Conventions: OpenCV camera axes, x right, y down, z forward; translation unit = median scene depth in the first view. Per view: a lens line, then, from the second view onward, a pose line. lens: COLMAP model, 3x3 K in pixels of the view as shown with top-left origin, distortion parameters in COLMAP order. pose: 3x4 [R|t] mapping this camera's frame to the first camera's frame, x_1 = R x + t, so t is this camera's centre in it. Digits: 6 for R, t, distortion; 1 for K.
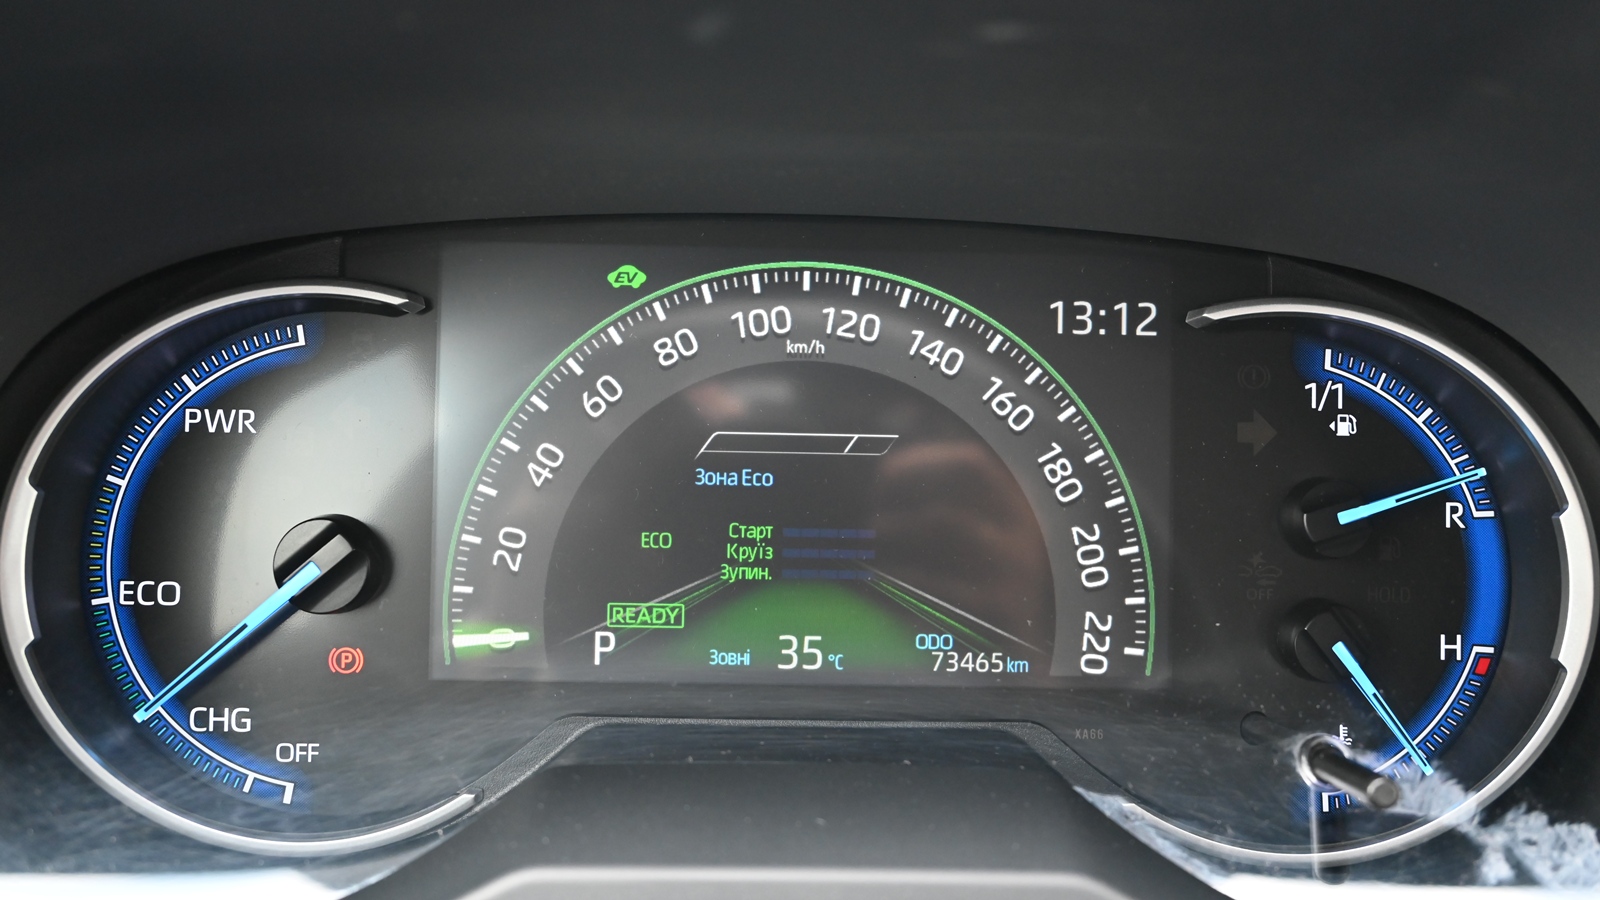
lens RADIAL K [[1503.9, 0, 795.2], [0, 1503.9, 449.7], [0, 0, 1]] dist [-0.001470, 0.000000]
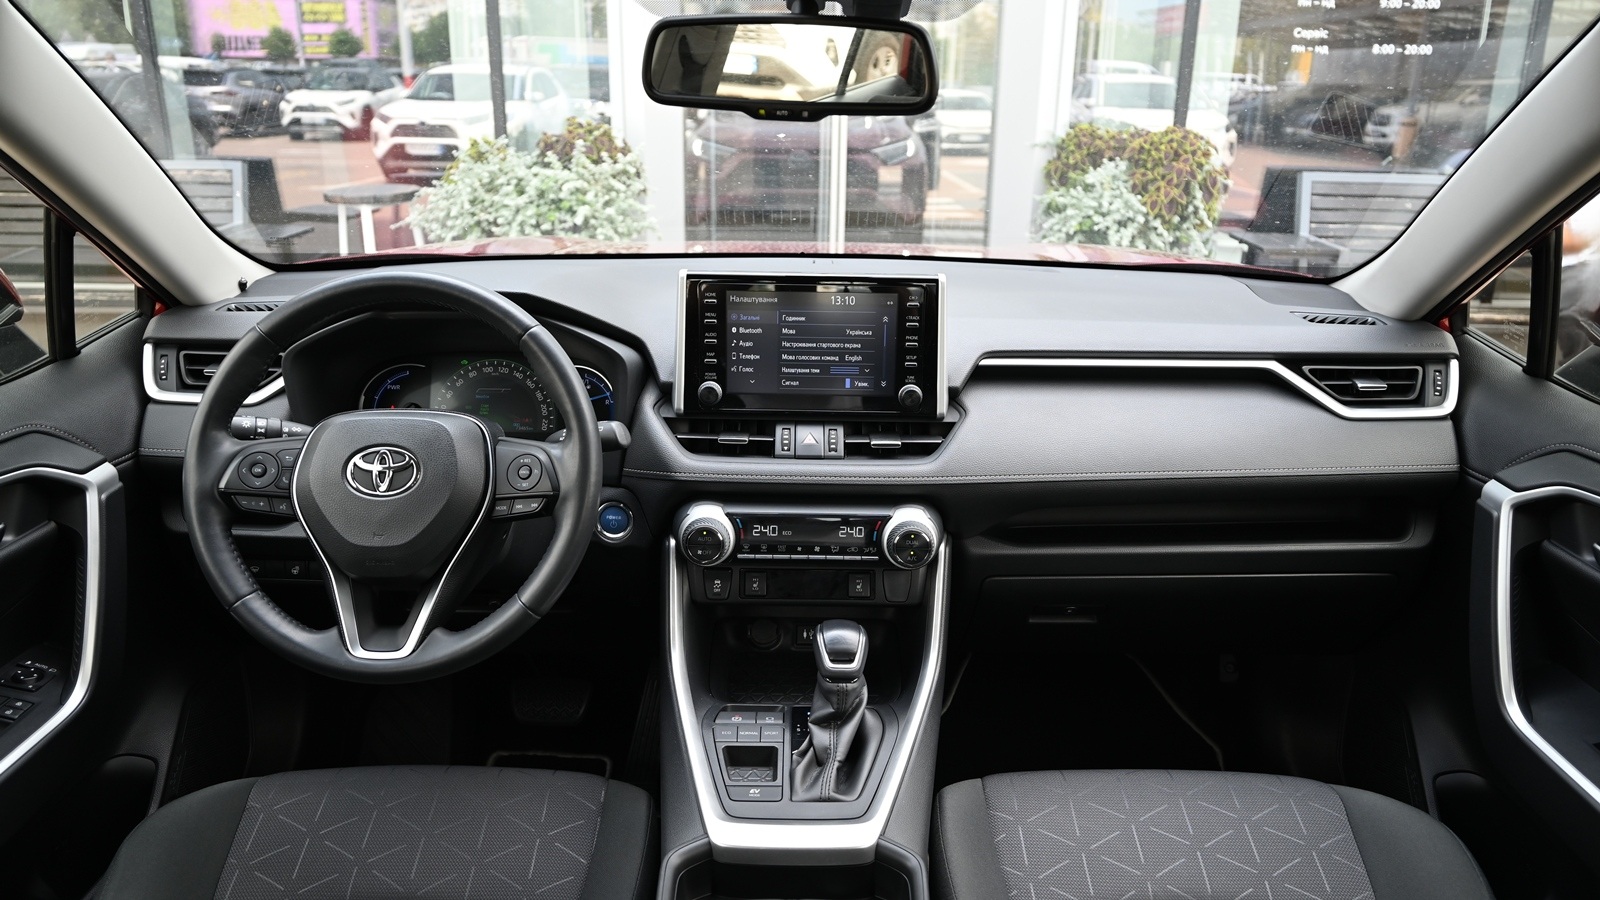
lens RADIAL K [[1206.5, 0, 838.2], [0, 1206.5, 452.8], [0, 0, 1]] dist [-0.002030, 0.006891]
pose [[0.999573, -0.007691, -0.028193, 1.445953], [0.005425, 0.996815, -0.079562, 0.605579], [0.028715, 0.079375, 0.996431, -3.534940]]
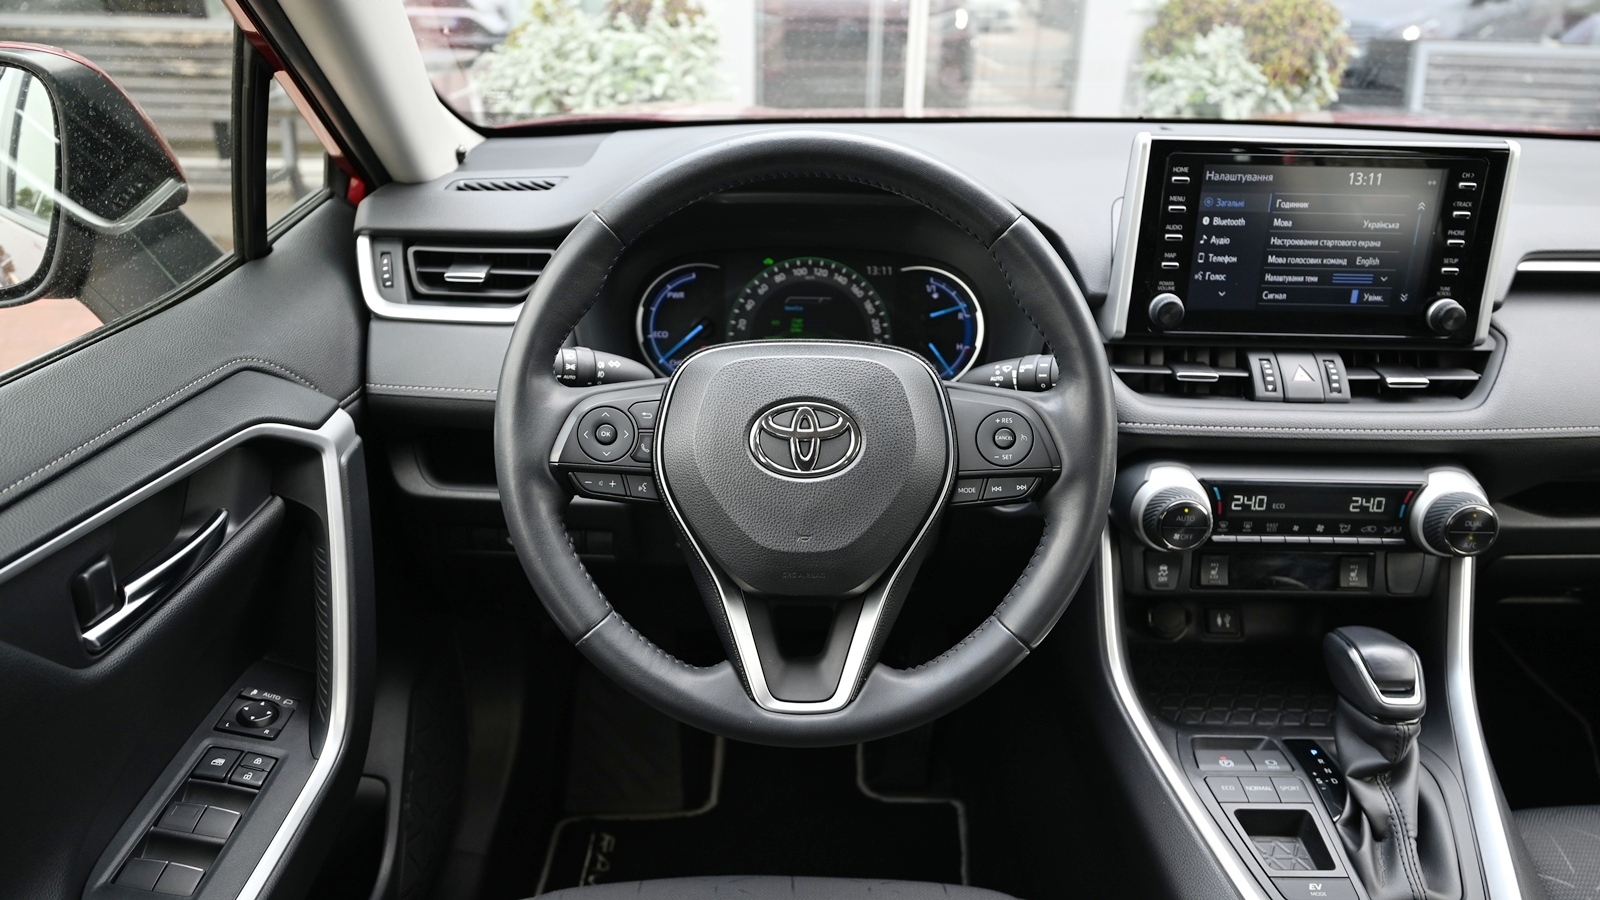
lens RADIAL K [[1116.1, 0, 801.8], [0, 1116.1, 449.6], [0, 0, 1]] dist [-0.001434, 0.010551]
pose [[0.999820, -0.002936, -0.018770, 0.042170], [0.003547, 0.999463, 0.032576, 0.319826], [0.018664, -0.032637, 0.999293, -2.214635]]
